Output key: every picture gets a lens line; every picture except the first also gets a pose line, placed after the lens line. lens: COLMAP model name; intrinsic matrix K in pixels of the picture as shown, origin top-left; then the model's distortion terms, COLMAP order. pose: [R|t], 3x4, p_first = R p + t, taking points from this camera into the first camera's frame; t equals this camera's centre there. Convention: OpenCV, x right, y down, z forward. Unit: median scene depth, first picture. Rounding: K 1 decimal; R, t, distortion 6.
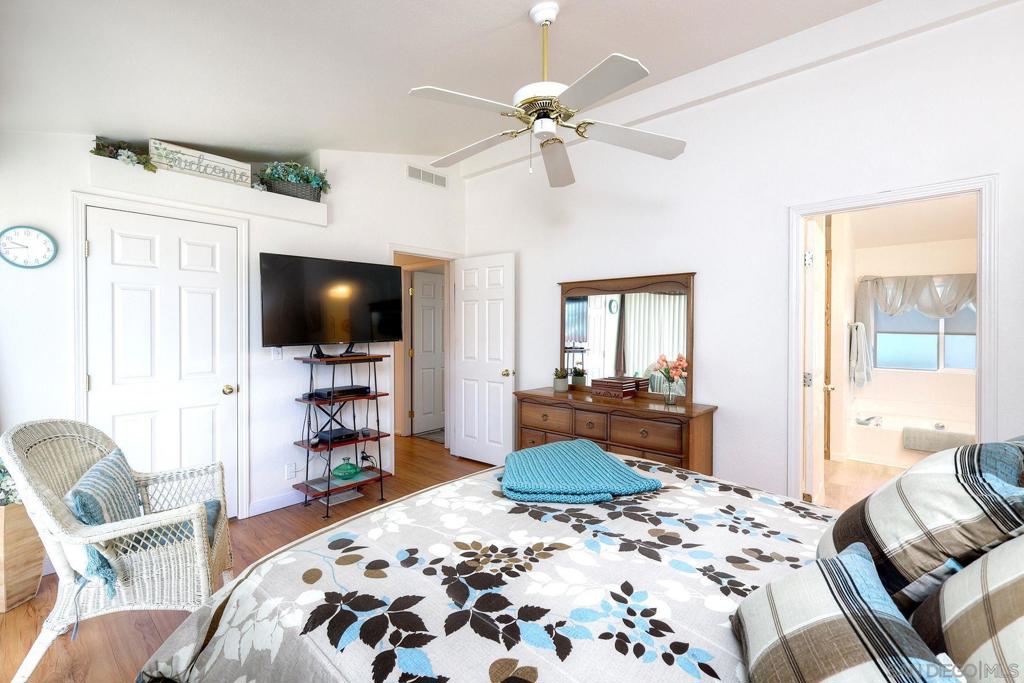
lens RADIAL K [[449.3, 0, 512.0], [0, 449.3, 341.5], [0, 0, 1]] dist [0.000280, -0.000201]
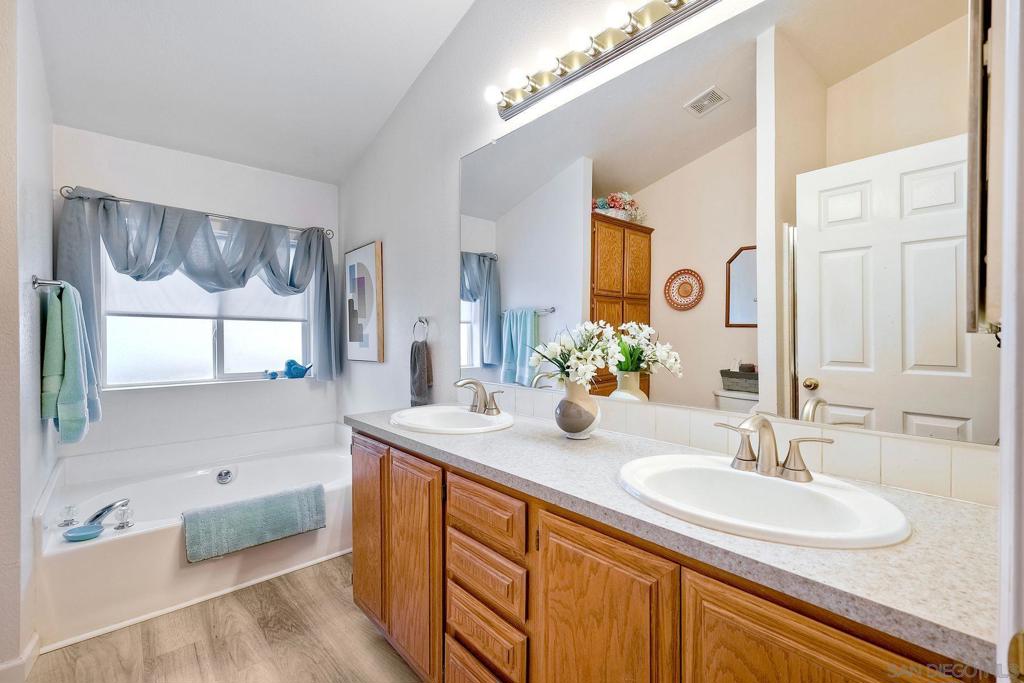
lens RADIAL K [[449.3, 0, 512.0], [0, 449.3, 341.5], [0, 0, 1]] dist [0.000280, -0.000201]
pose [[0.139023, -0.008818, 0.990250, 0.411116], [0.024479, 0.999685, 0.005466, 0.018260], [-0.989987, 0.023480, 0.139195, 0.526648]]
